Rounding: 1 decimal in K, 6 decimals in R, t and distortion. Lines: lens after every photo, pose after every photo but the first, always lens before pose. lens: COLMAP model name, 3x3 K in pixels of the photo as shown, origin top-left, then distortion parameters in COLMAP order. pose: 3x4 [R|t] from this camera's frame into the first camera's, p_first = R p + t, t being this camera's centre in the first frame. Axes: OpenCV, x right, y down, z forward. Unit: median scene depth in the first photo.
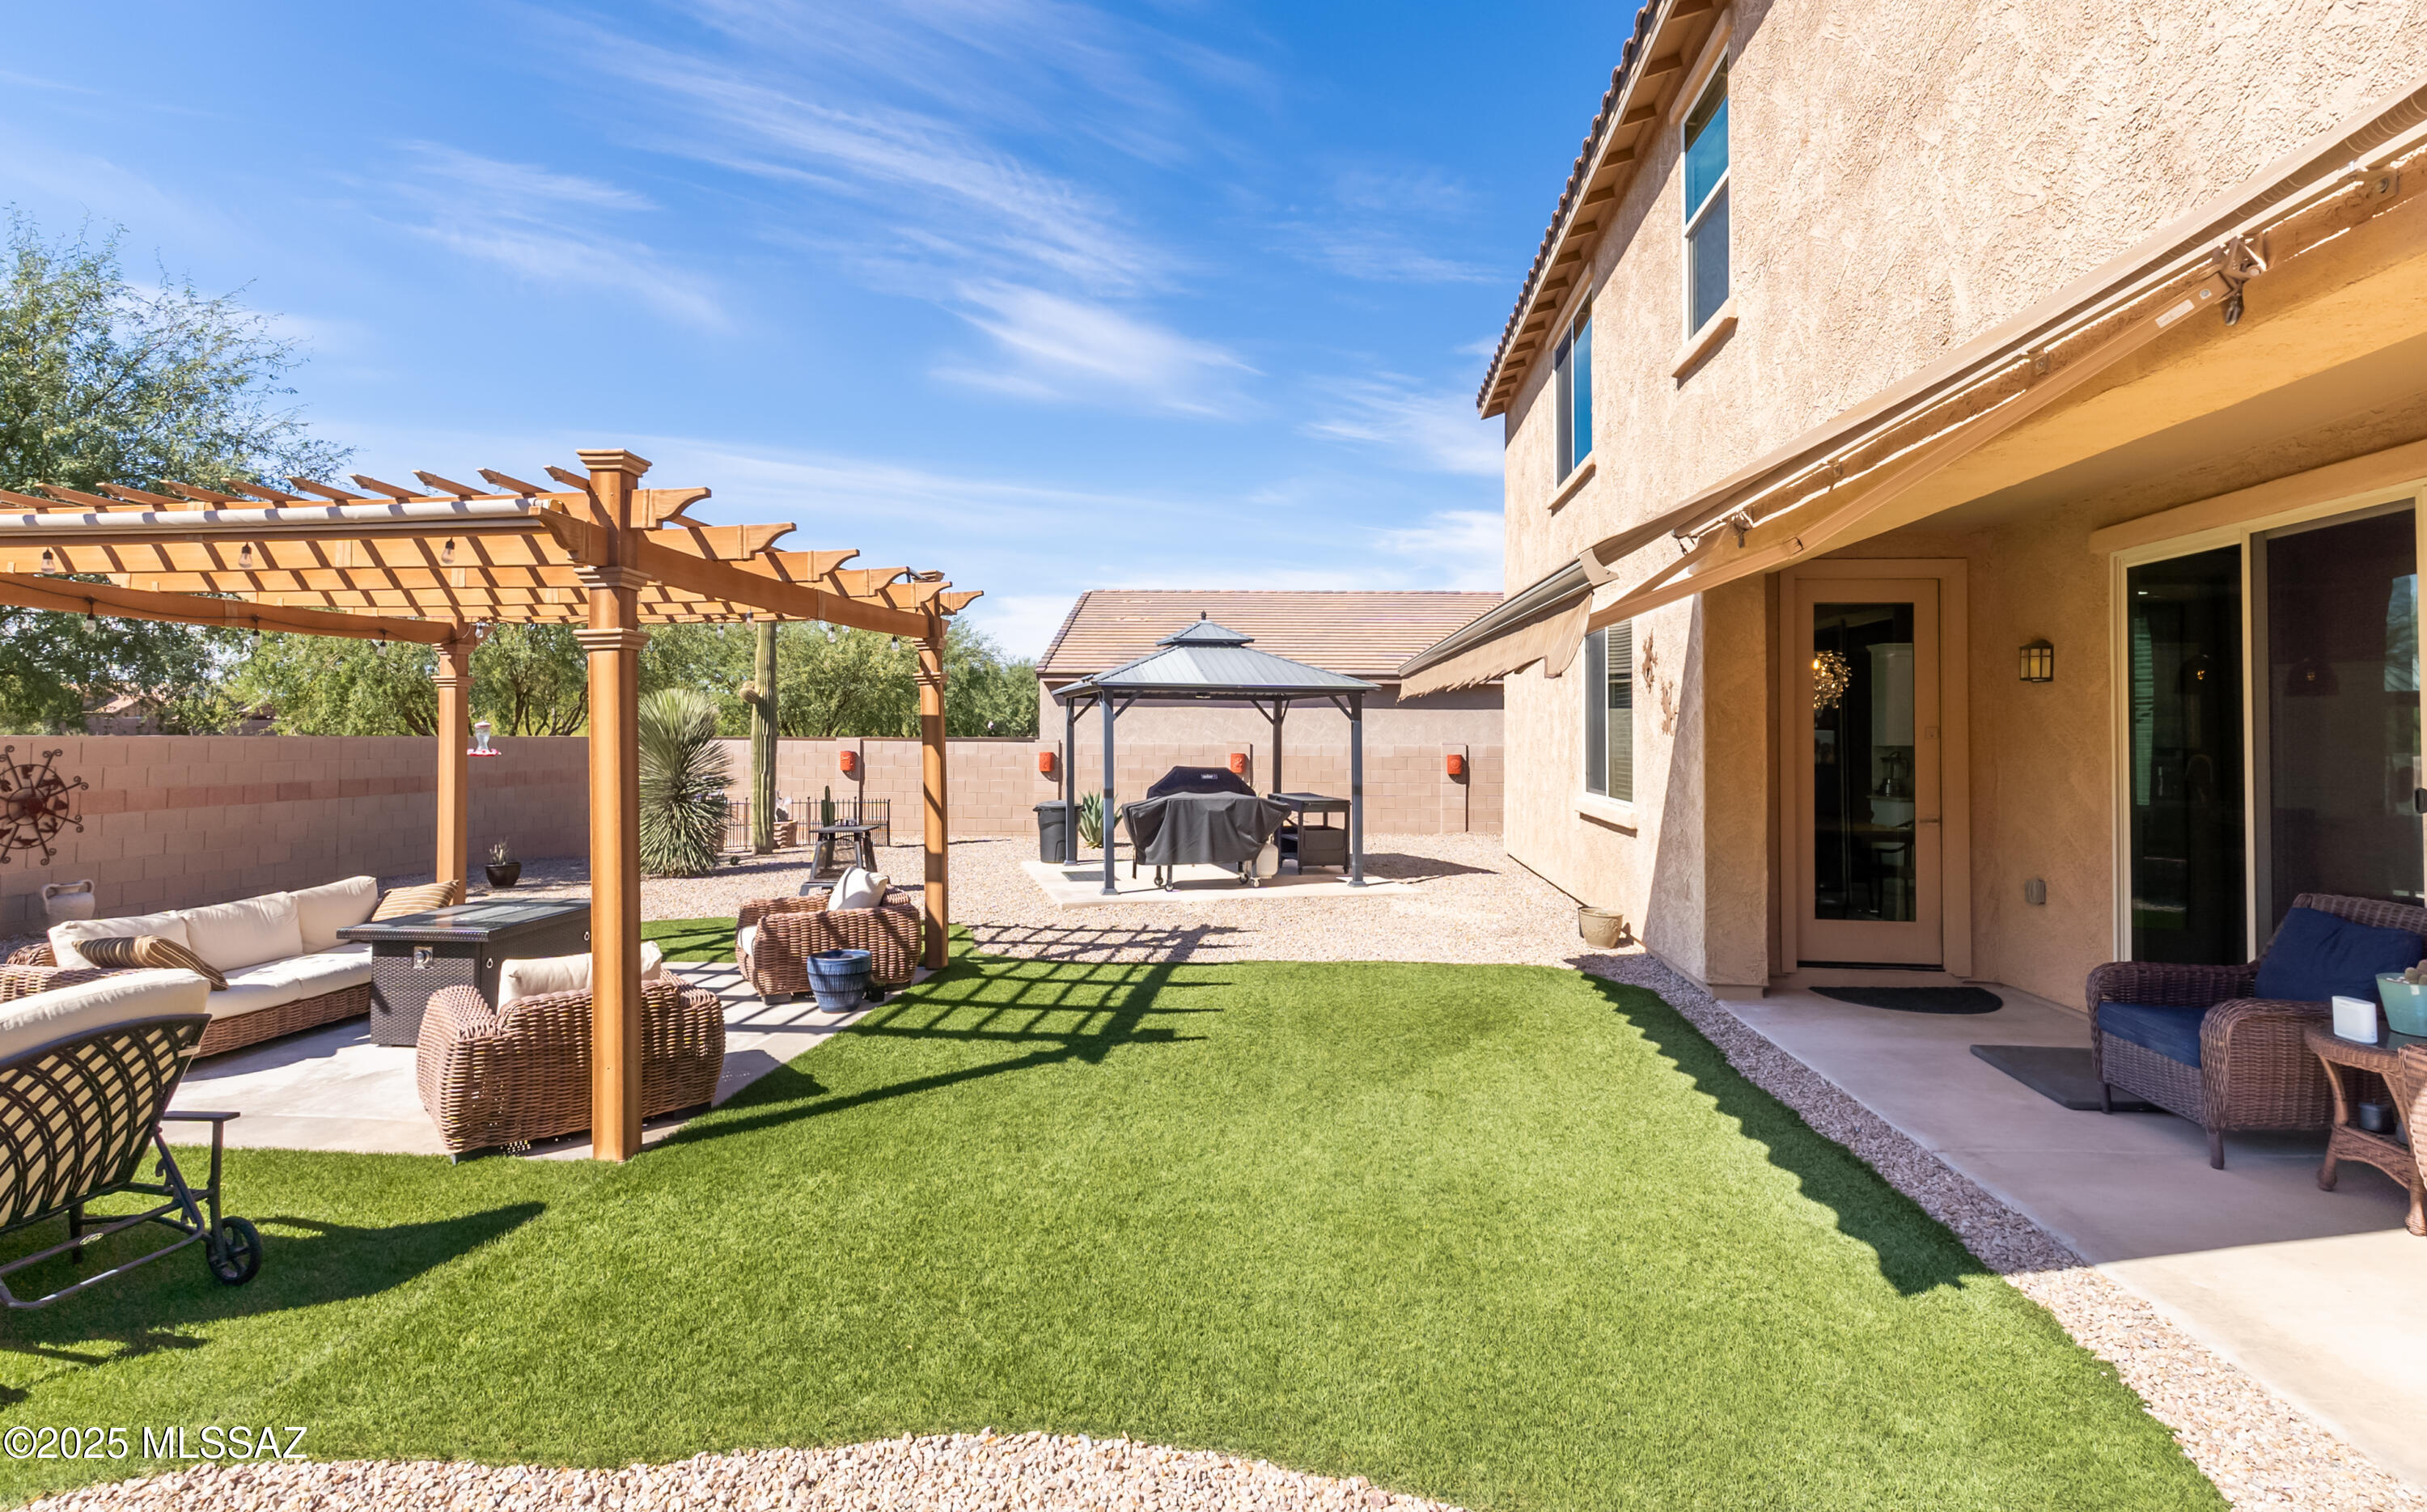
lens RADIAL K [[1166.0, 0, 1213.2], [0, 1166.0, 731.4], [0, 0, 1]] dist [0.001845, 0.000641]
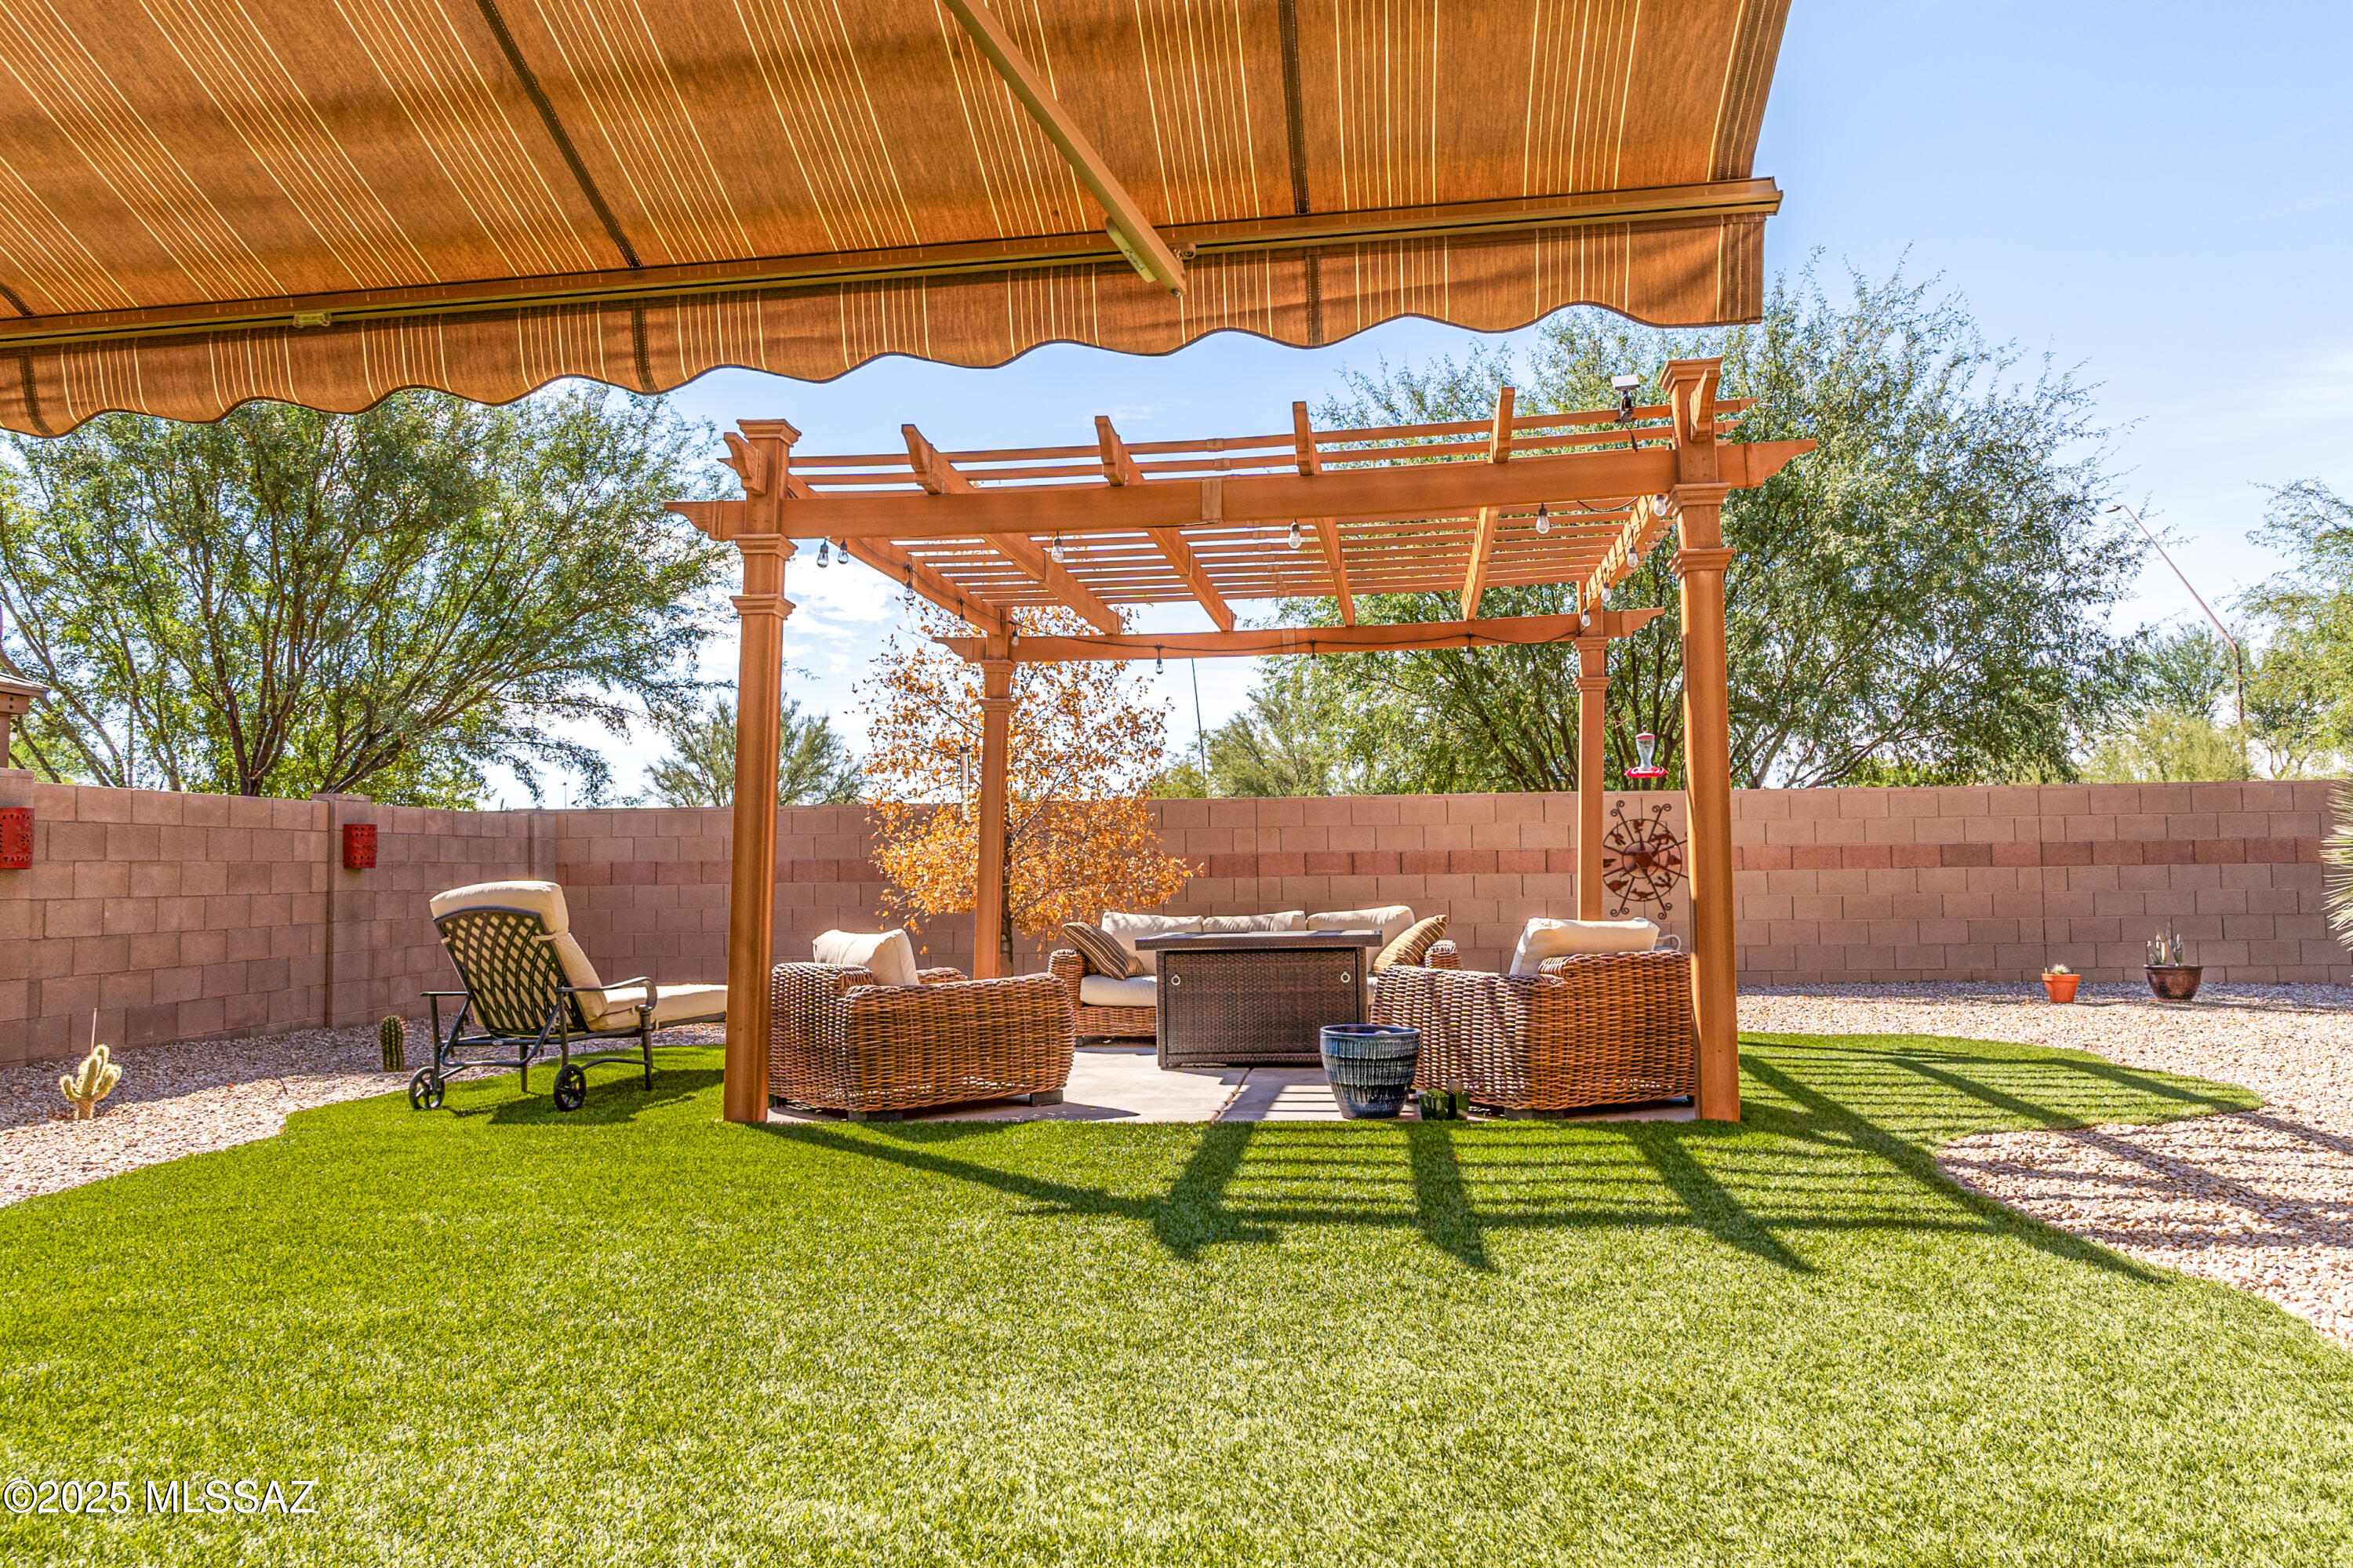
lens RADIAL K [[1570.2, 0, 1186.3], [0, 1570.2, 782.5], [0, 0, 1]] dist [0.002060, -0.000038]
pose [[-0.021621, -0.061680, -0.997862, 0.370942], [0.019597, 0.997877, -0.062105, 0.073730], [0.999574, -0.020897, -0.020367, 0.627515]]
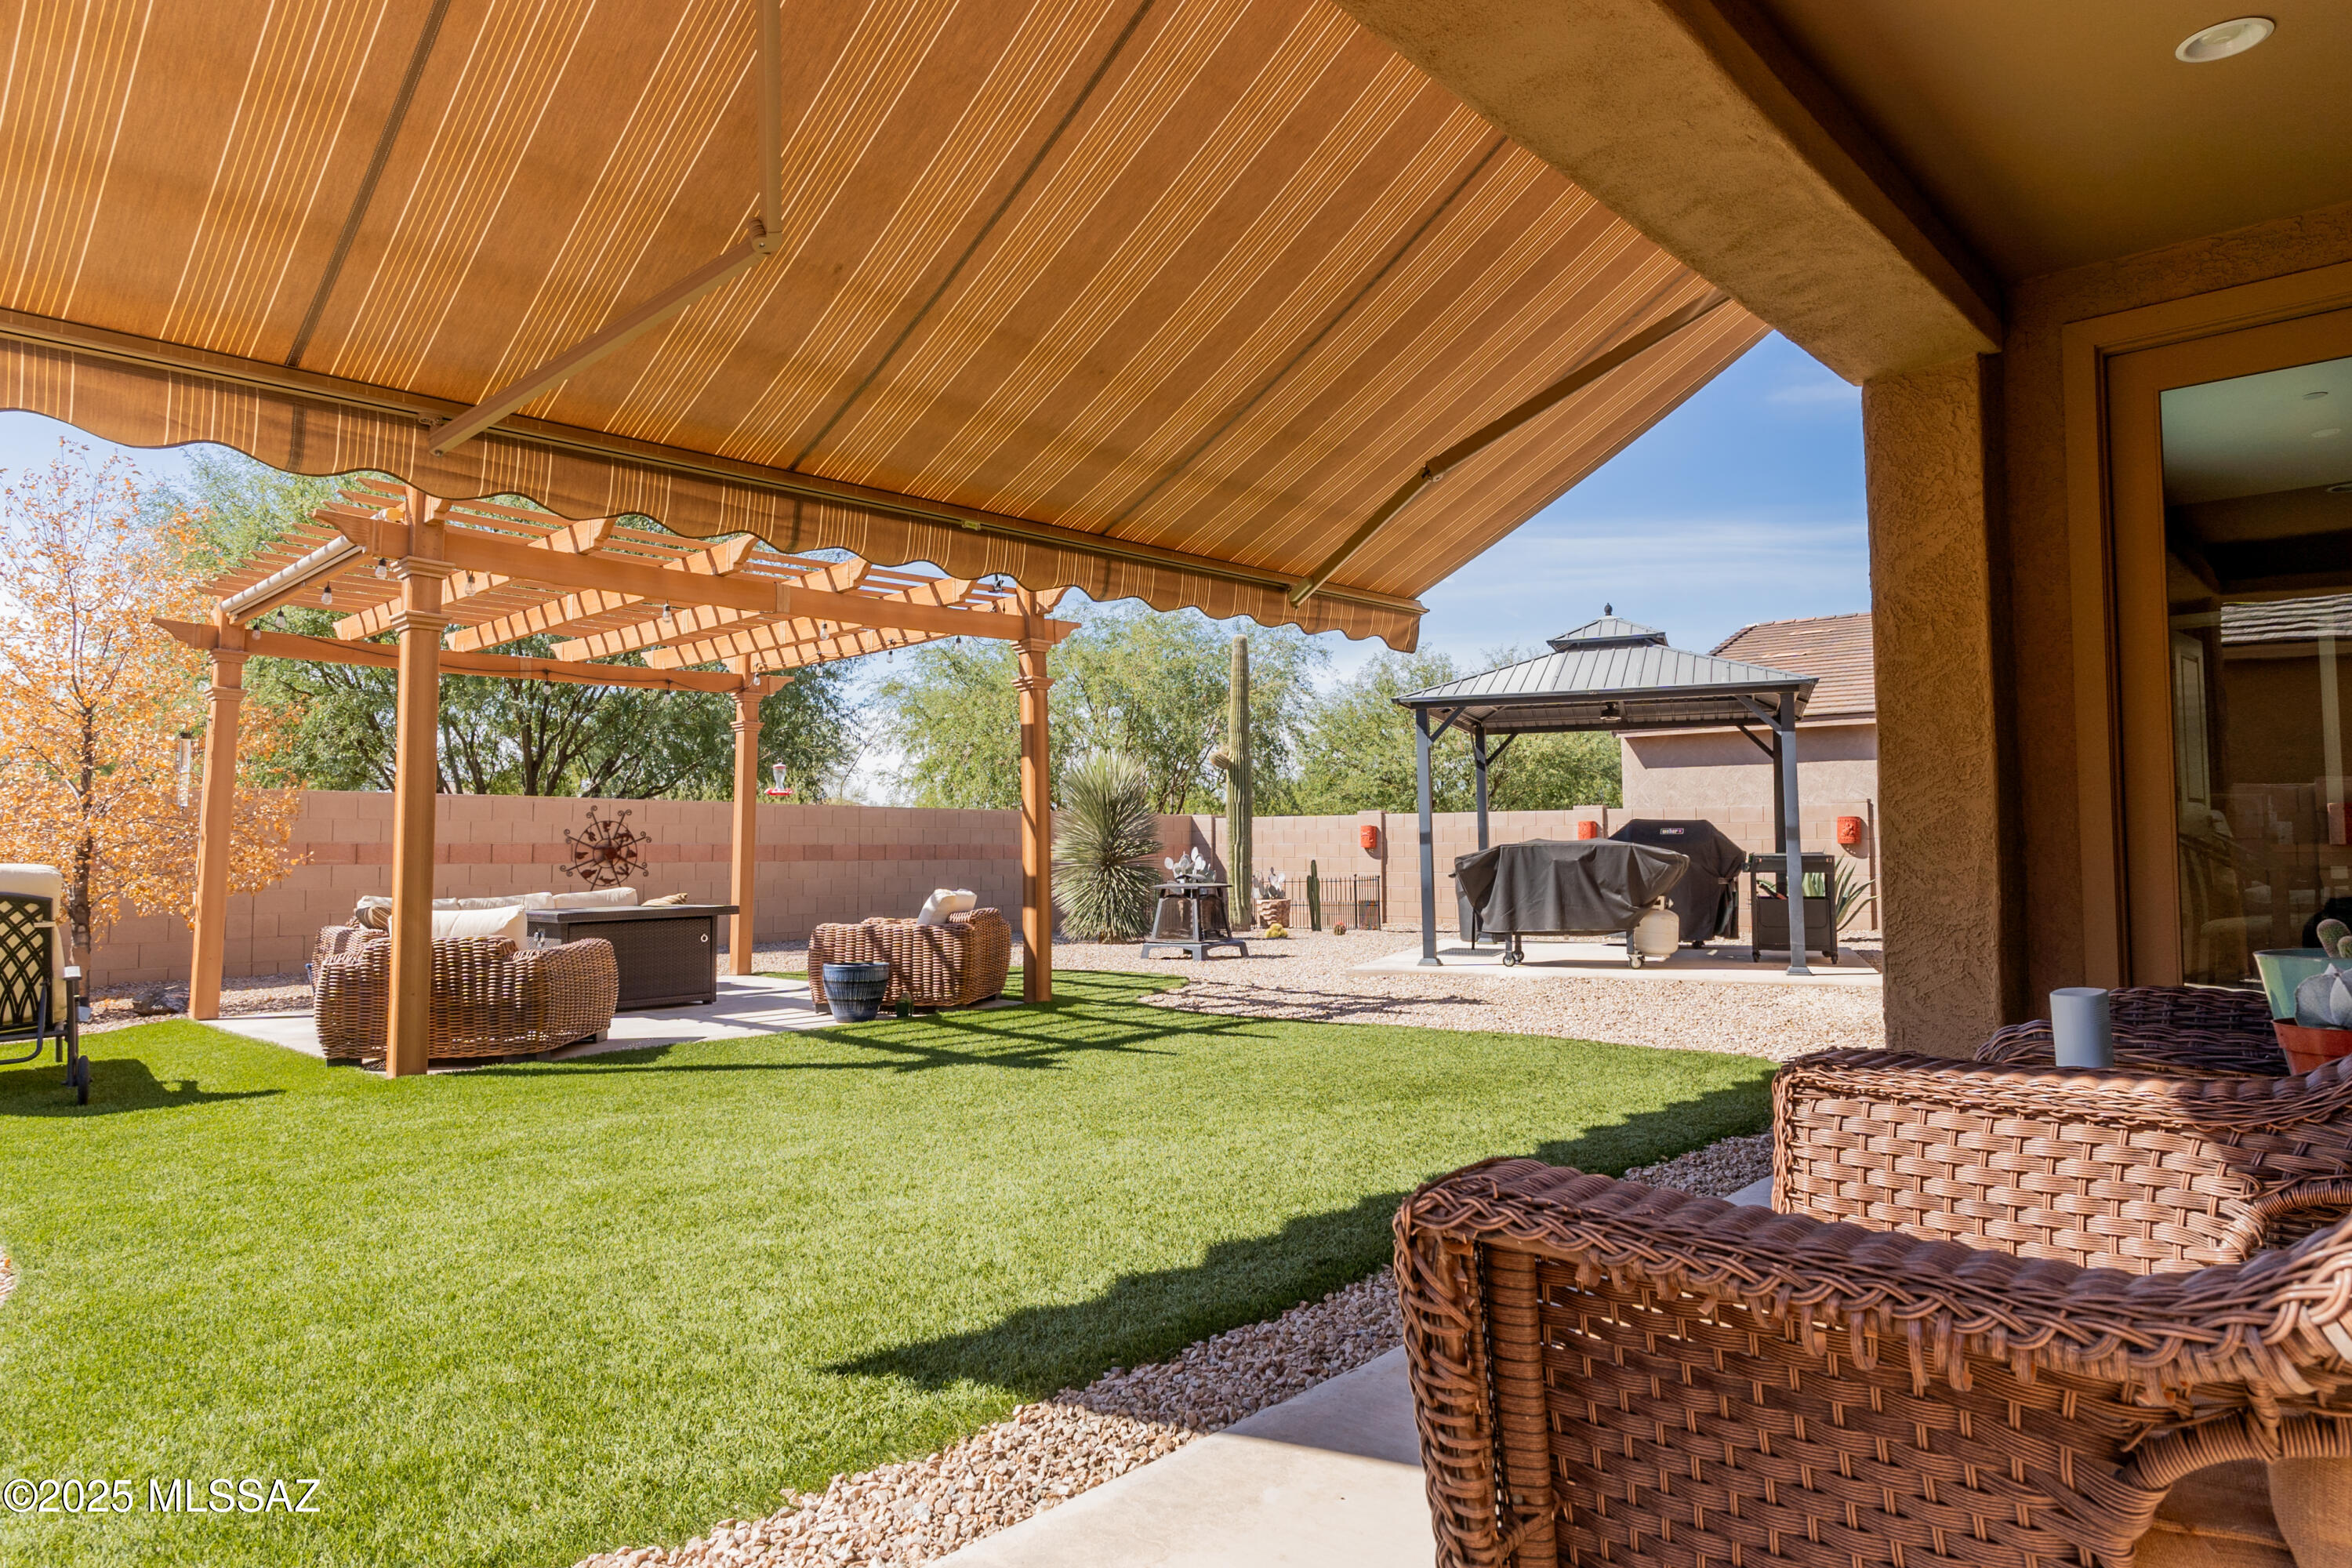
lens RADIAL K [[1369.7, 0, 1169.8], [0, 1369.7, 796.8], [0, 0, 1]] dist [0.003885, -0.000609]
pose [[0.794568, -0.034081, -0.606218, 0.393542], [0.012390, 0.999126, -0.039930, 0.069446], [0.607049, 0.024216, 0.794296, 0.174265]]
